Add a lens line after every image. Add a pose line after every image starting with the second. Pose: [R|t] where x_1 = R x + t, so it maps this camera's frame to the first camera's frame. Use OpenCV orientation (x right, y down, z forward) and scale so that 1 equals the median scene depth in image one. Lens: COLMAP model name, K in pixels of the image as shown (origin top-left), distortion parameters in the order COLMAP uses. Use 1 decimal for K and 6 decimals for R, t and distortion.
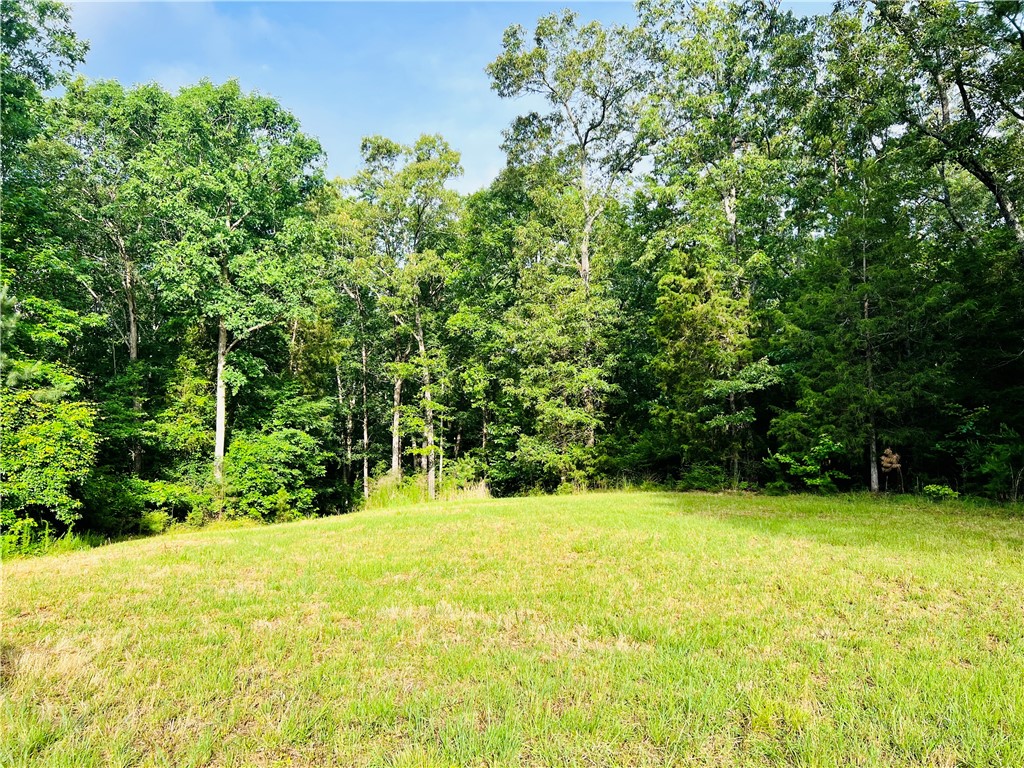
lens RADIAL K [[770.4, 0, 515.8], [0, 770.4, 380.7], [0, 0, 1]] dist [0.079613, -0.084427]
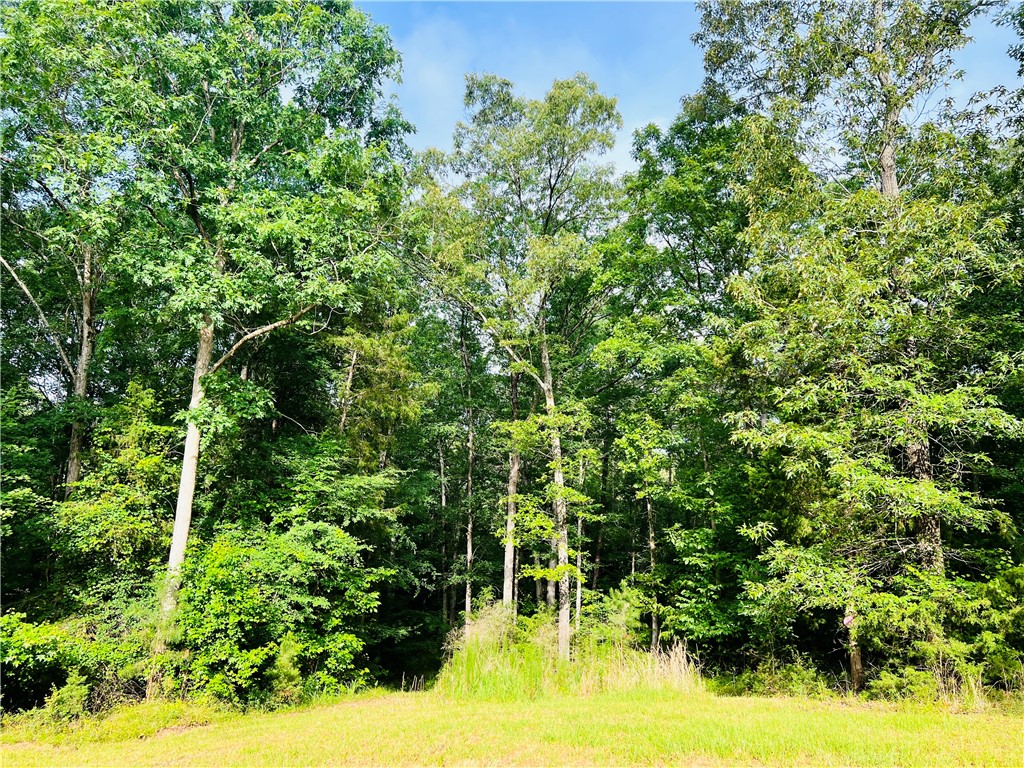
lens RADIAL K [[761.8, 0, 506.5], [0, 761.8, 381.0], [0, 0, 1]] dist [0.160254, -0.219037]
pose [[0.984393, -0.004298, -0.175931, -0.054765], [-0.024120, 0.986973, -0.159069, 0.045085], [0.174322, 0.160830, 0.971466, 0.445729]]
